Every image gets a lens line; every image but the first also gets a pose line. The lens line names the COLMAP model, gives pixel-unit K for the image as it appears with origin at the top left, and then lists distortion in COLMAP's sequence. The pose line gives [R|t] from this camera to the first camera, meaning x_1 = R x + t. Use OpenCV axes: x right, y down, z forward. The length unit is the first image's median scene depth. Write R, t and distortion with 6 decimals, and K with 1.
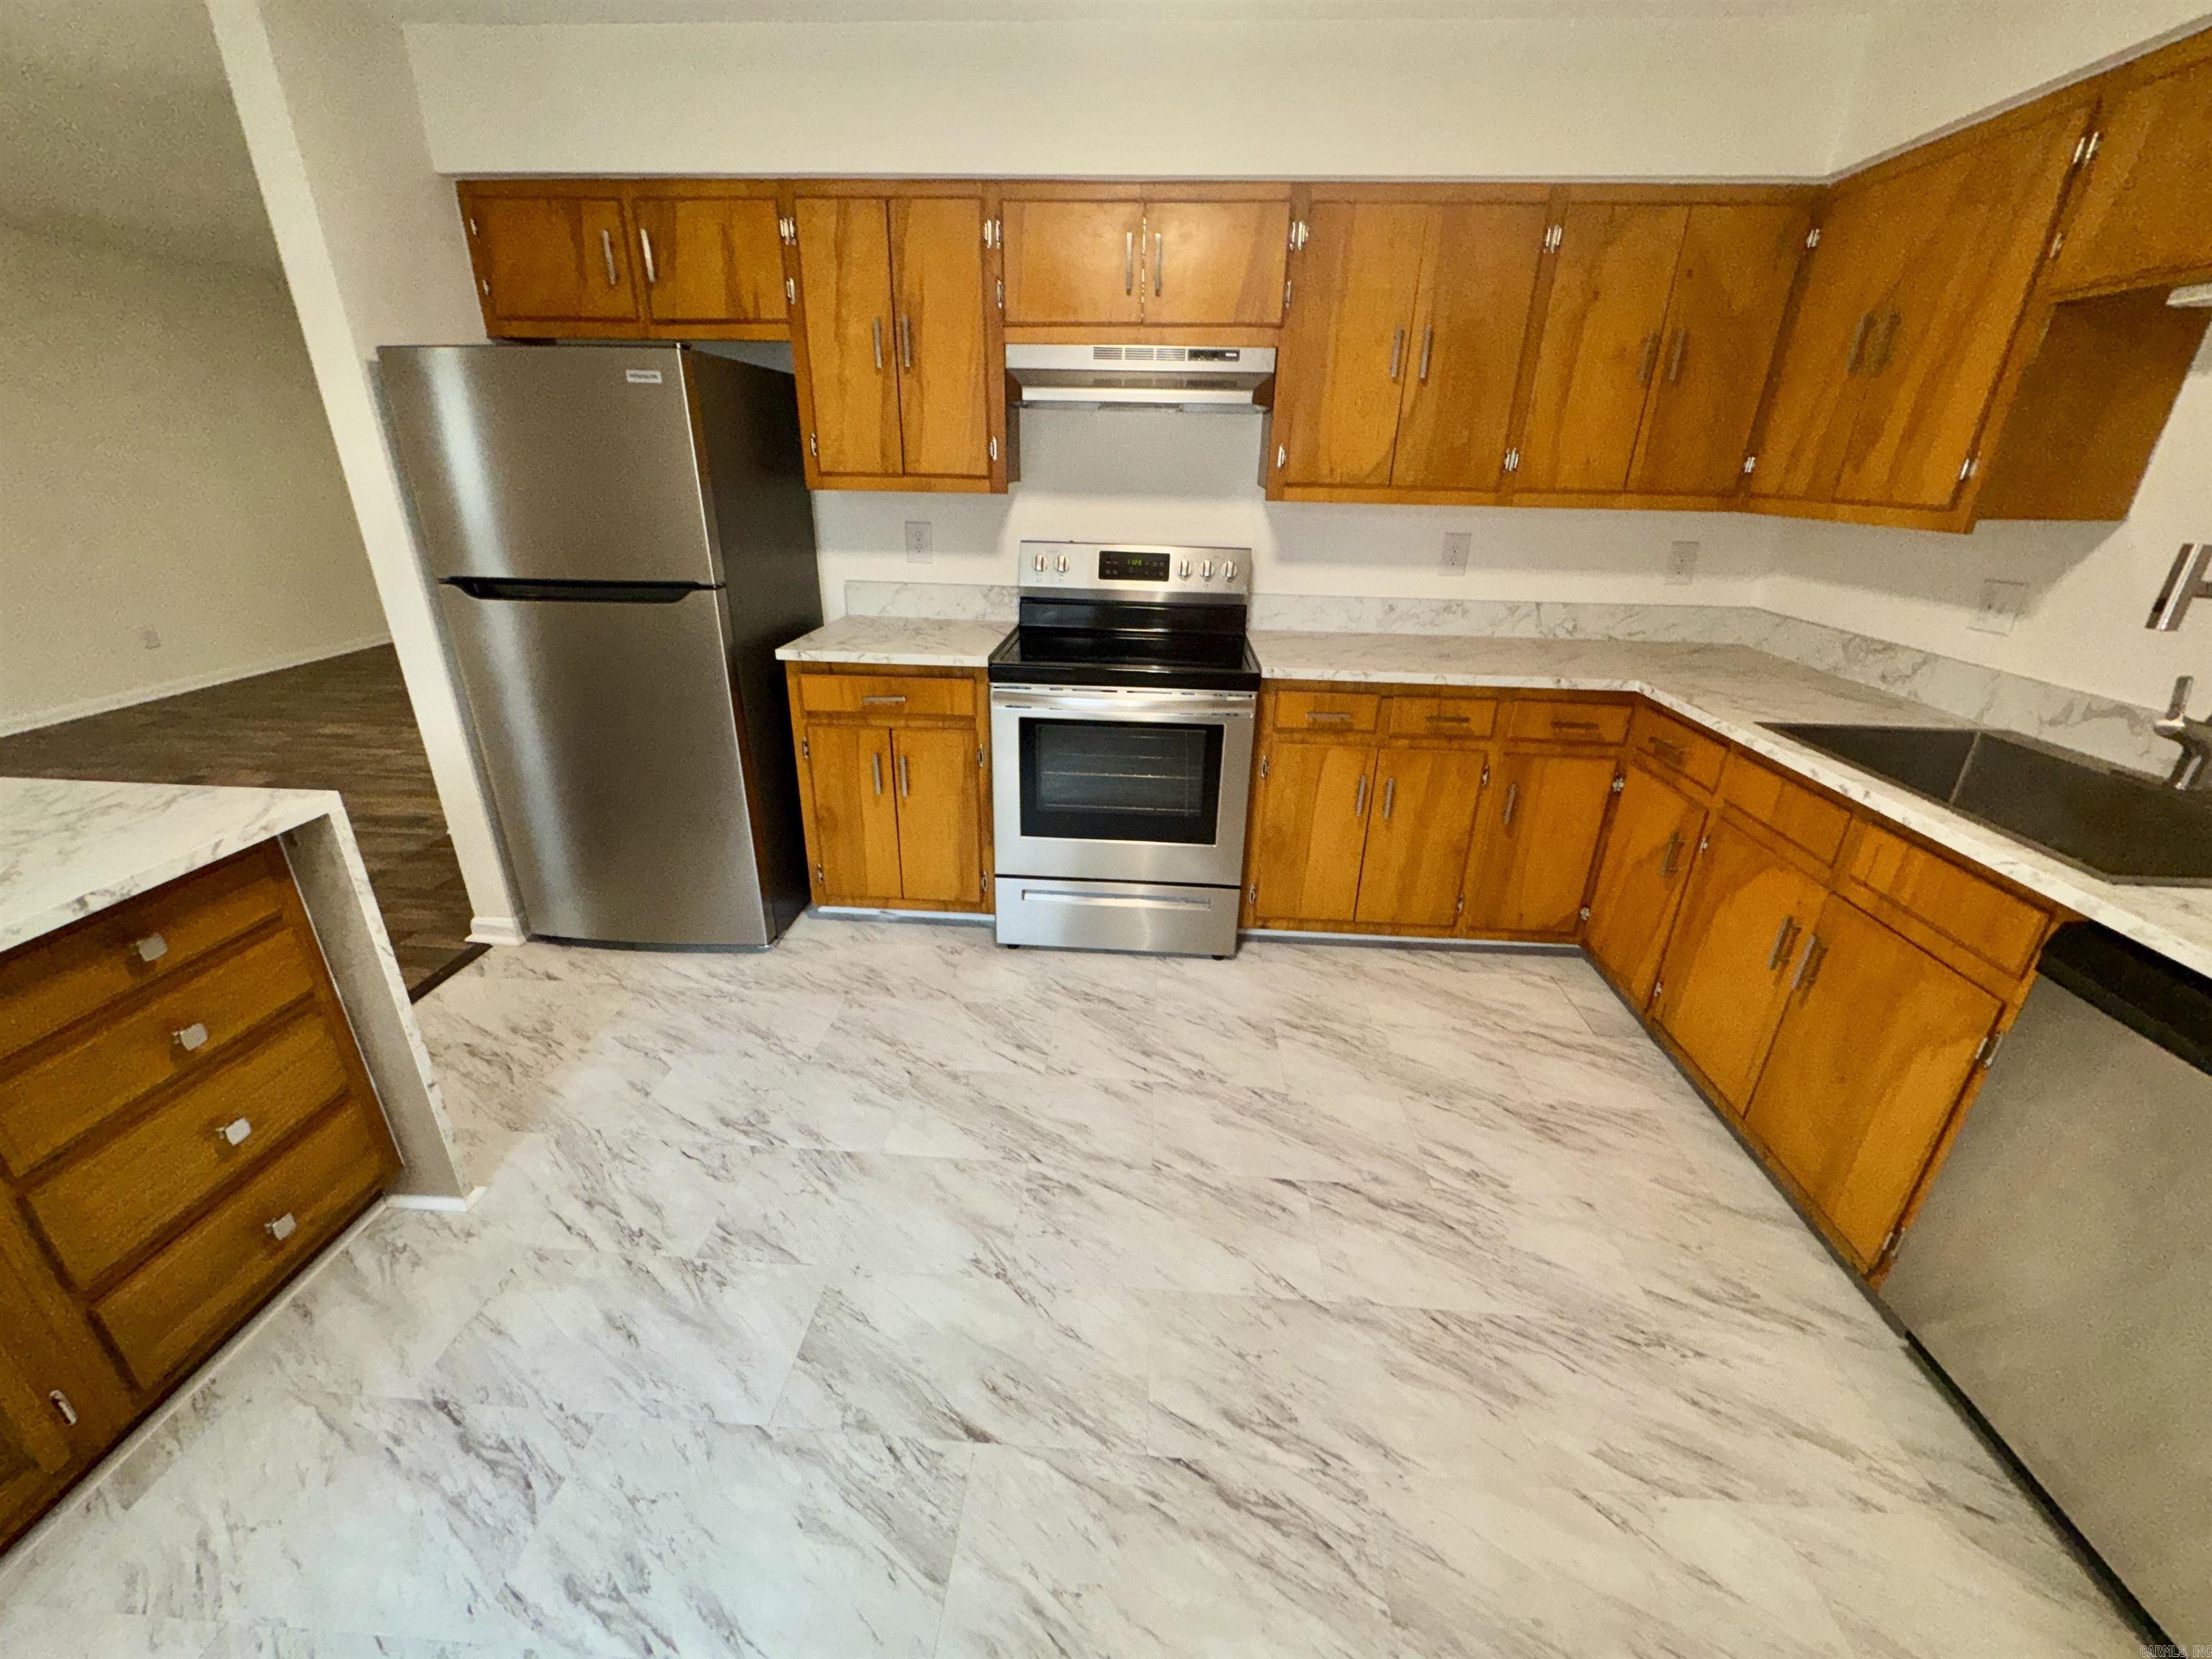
lens RADIAL K [[887.2, 0, 1101.7], [0, 887.2, 827.5], [0, 0, 1]] dist [-0.005308, 0.001218]
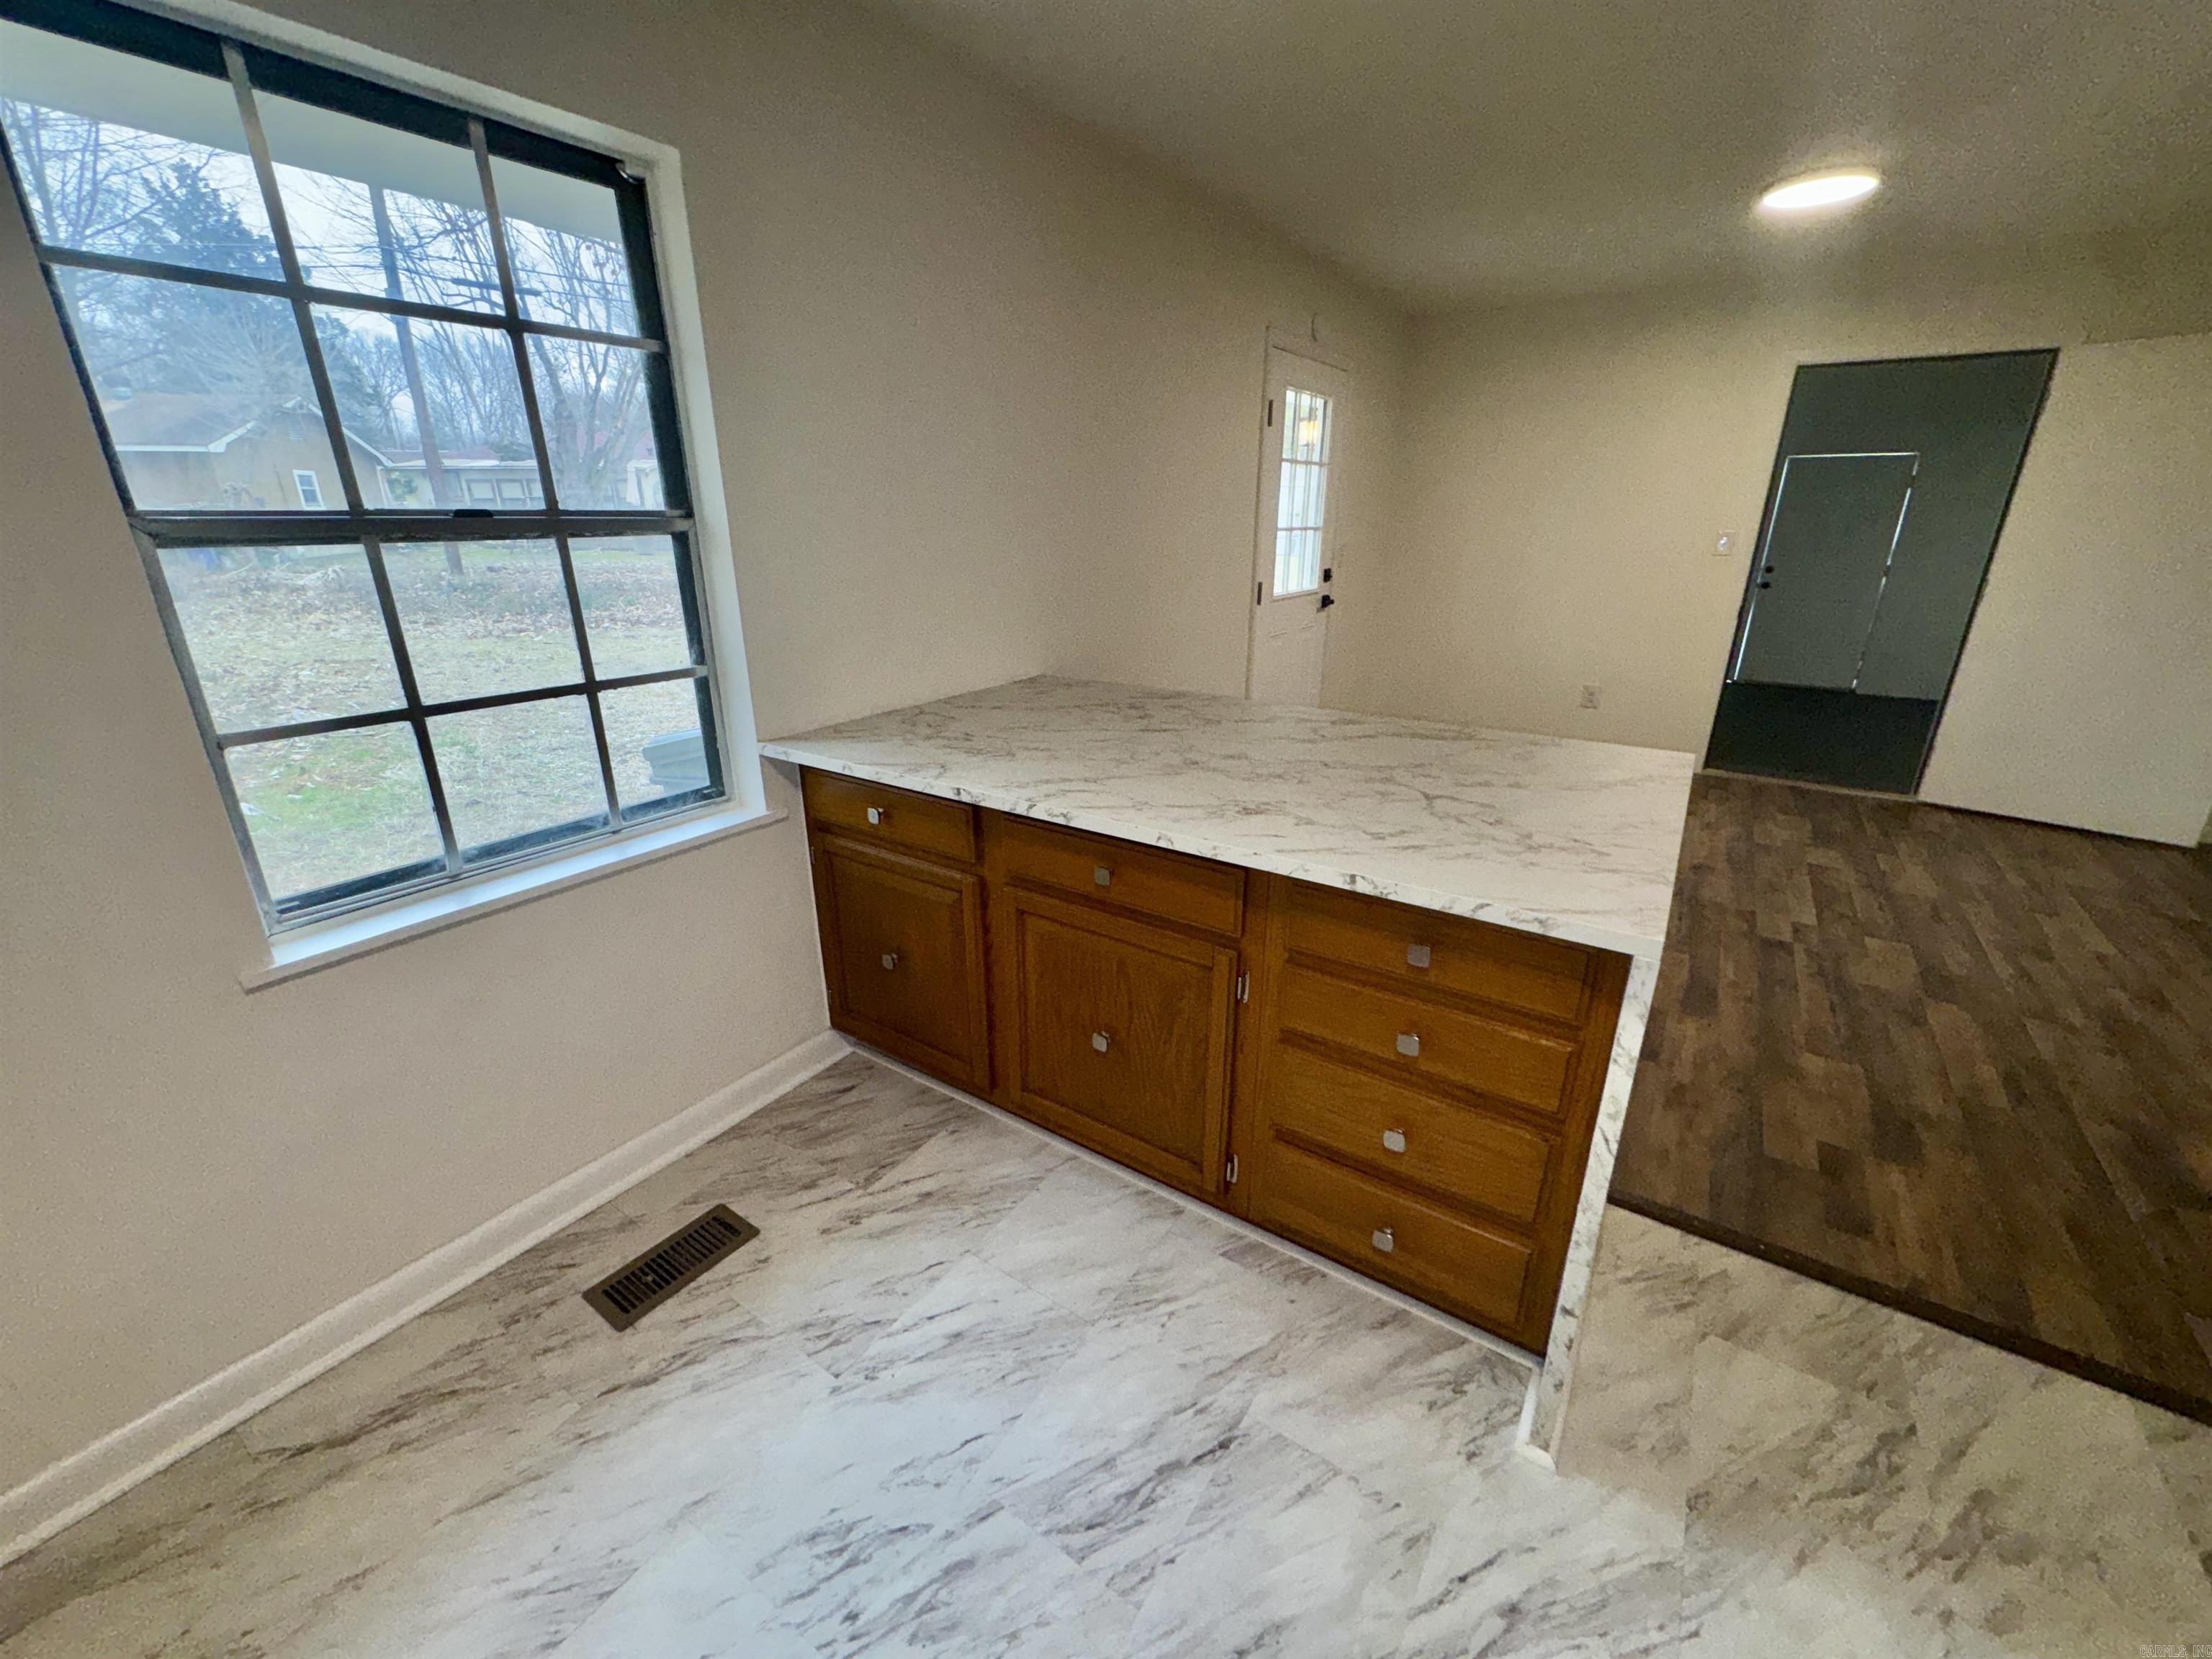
lens RADIAL K [[887.2, 0, 1101.7], [0, 887.2, 827.5], [0, 0, 1]] dist [-0.005308, 0.001218]
pose [[-0.506130, 0.274025, -0.817767, -0.039376], [-0.339999, 0.807999, 0.481184, -0.190104], [0.792612, 0.521581, -0.315784, 0.502608]]
